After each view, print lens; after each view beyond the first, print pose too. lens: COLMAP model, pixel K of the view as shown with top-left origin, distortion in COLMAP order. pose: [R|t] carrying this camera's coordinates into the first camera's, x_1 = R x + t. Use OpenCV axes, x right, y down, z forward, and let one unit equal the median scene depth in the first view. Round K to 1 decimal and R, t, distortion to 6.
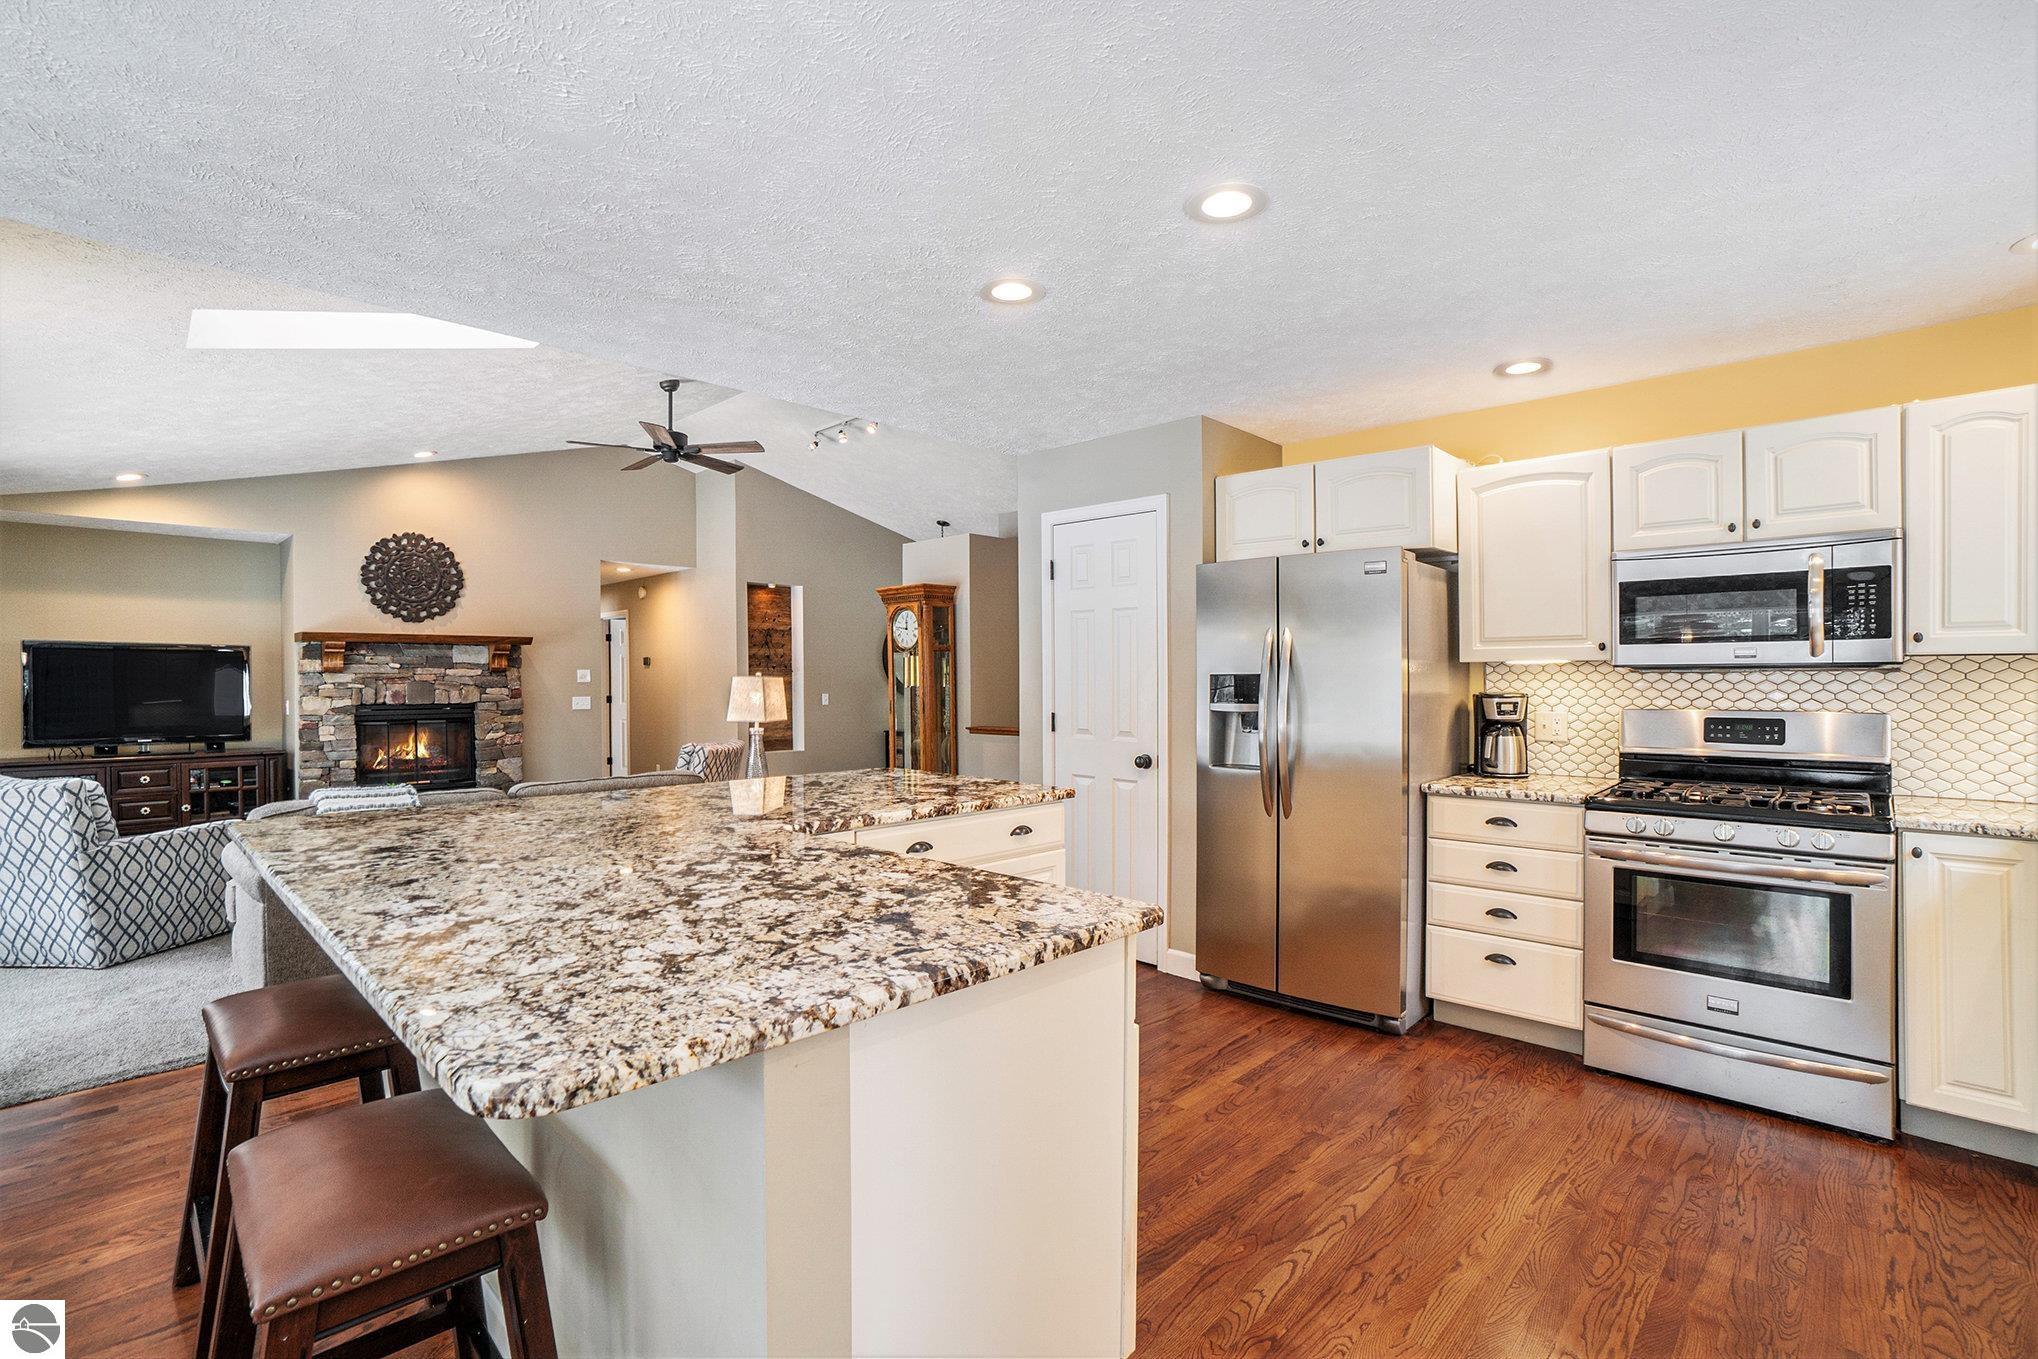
lens RADIAL K [[903.8, 0, 1000.0], [0, 903.8, 679.8], [0, 0, 1]] dist [-0.035506, 0.011786]
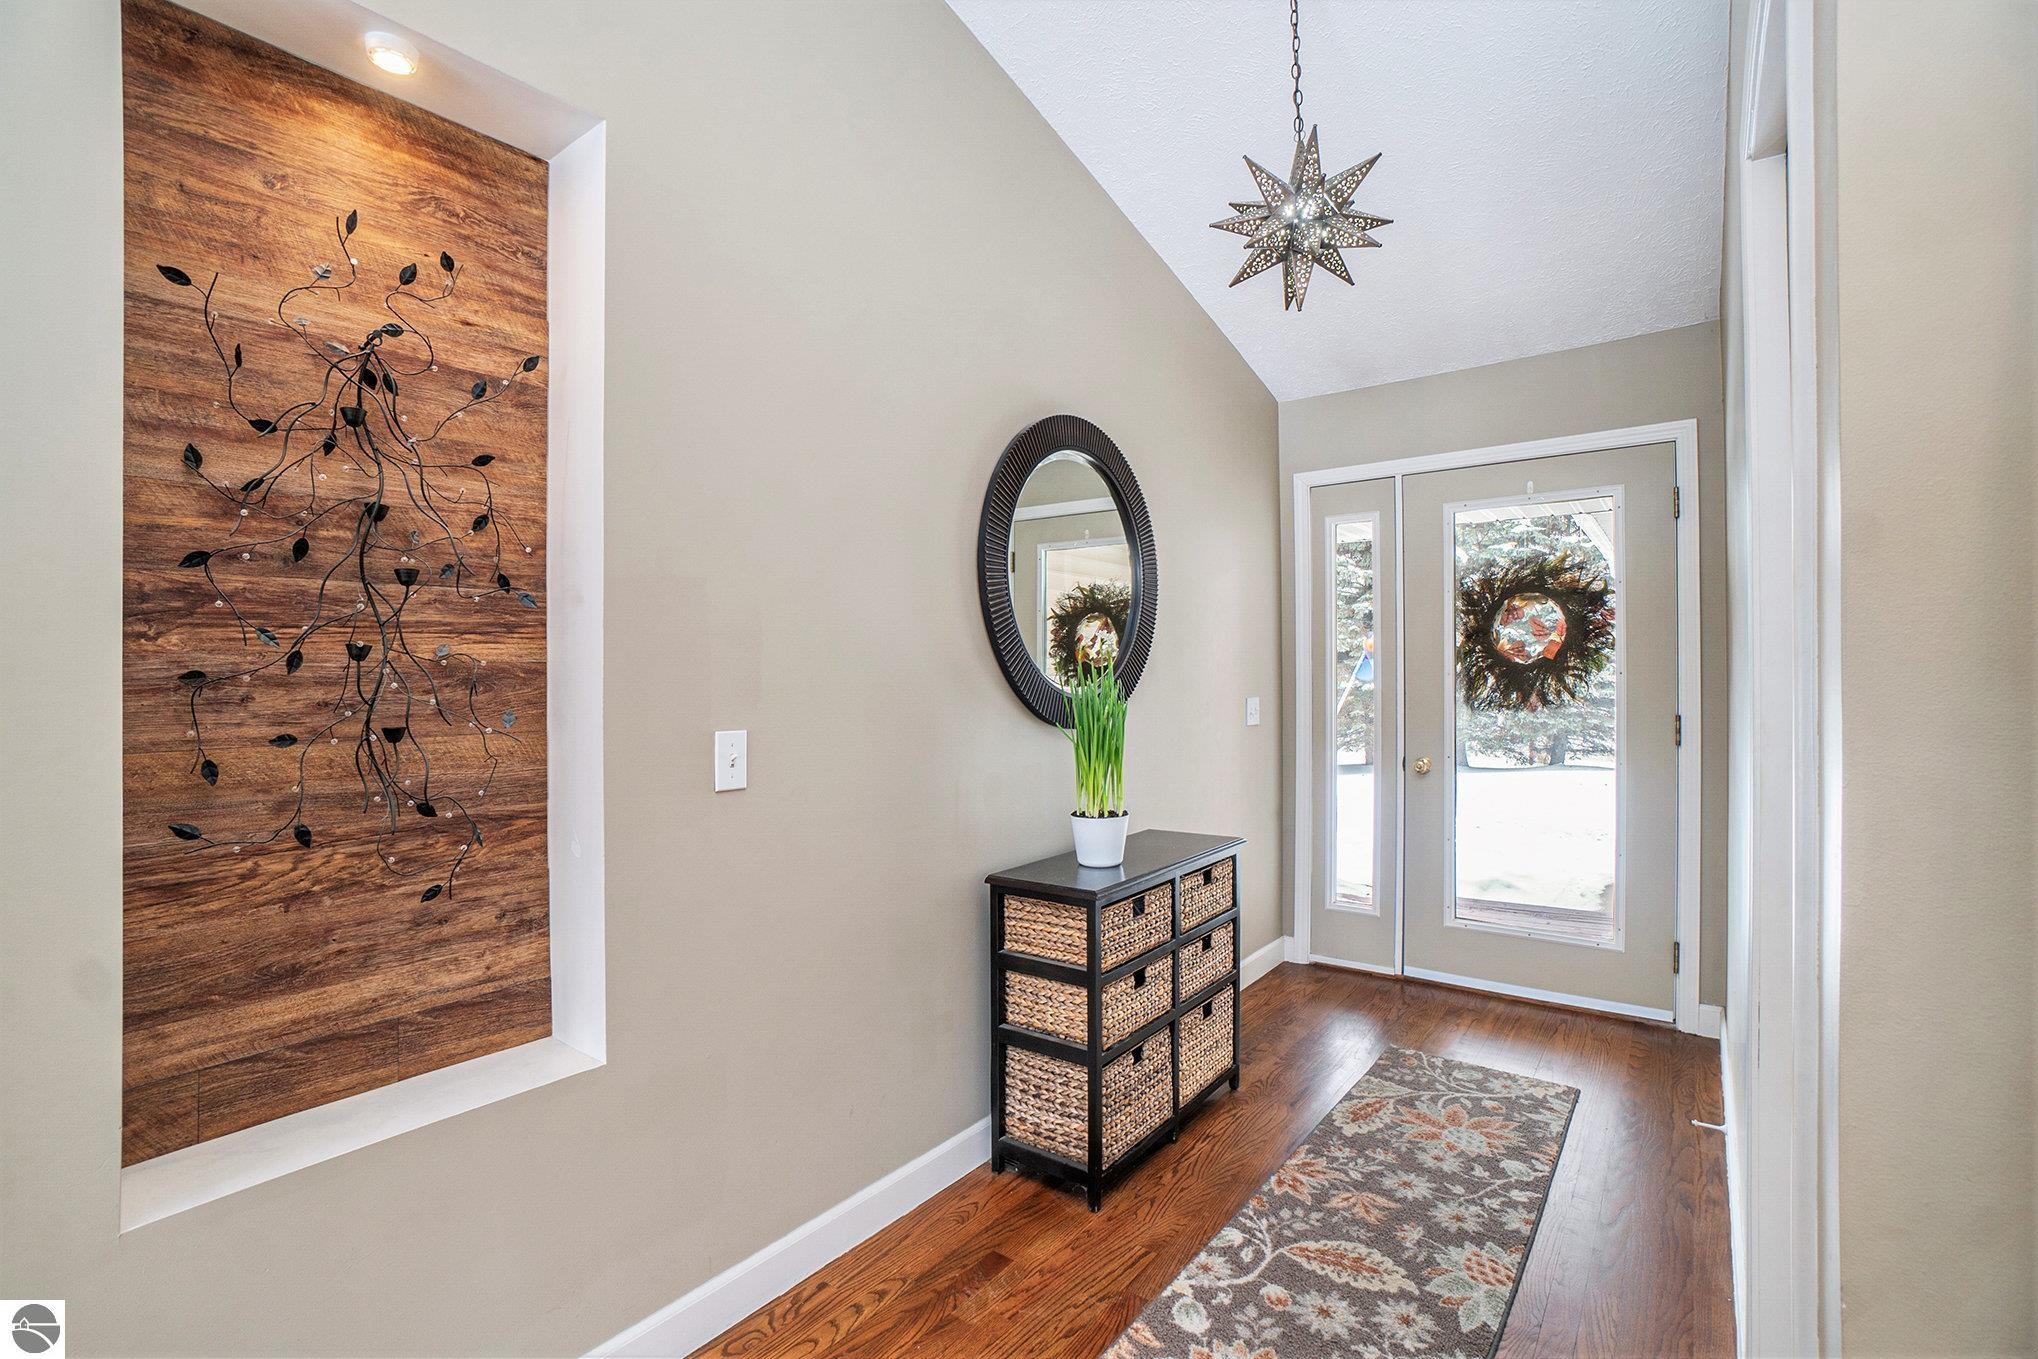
lens RADIAL K [[903.8, 0, 1021.0], [0, 903.8, 682.9], [0, 0, 1]] dist [-0.035506, 0.011786]
pose [[0.993167, -0.007779, 0.116445, -0.409685], [0.006855, 0.999942, 0.008337, 0.013880], [-0.116503, -0.007482, 0.993162, 2.119132]]
